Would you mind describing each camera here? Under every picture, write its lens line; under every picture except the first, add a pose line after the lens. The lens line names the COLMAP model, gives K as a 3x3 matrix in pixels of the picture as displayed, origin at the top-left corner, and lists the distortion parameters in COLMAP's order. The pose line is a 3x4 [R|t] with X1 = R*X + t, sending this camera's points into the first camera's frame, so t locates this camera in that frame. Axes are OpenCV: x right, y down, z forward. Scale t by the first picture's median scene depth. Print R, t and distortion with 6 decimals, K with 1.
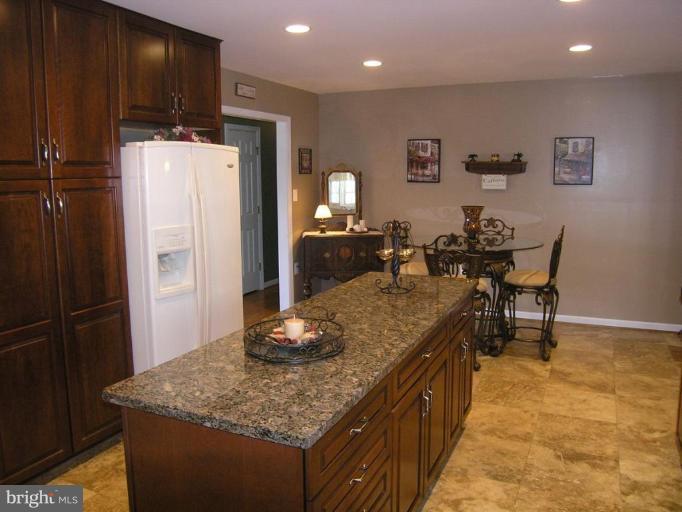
lens RADIAL K [[564.5, 0, 341.4], [0, 564.5, 254.9], [0, 0, 1]] dist [-0.088630, 0.010993]
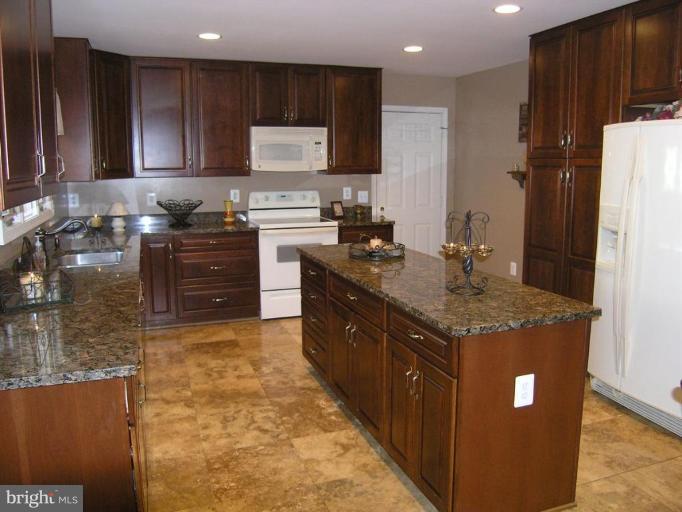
lens RADIAL K [[564.5, 0, 340.9], [0, 564.5, 254.4], [0, 0, 1]] dist [-0.088630, 0.010993]
pose [[-0.722360, 0.125764, -0.679985, 0.909895], [-0.079031, 0.961866, 0.261854, -0.224720], [0.686987, 0.242892, -0.684874, 1.619101]]
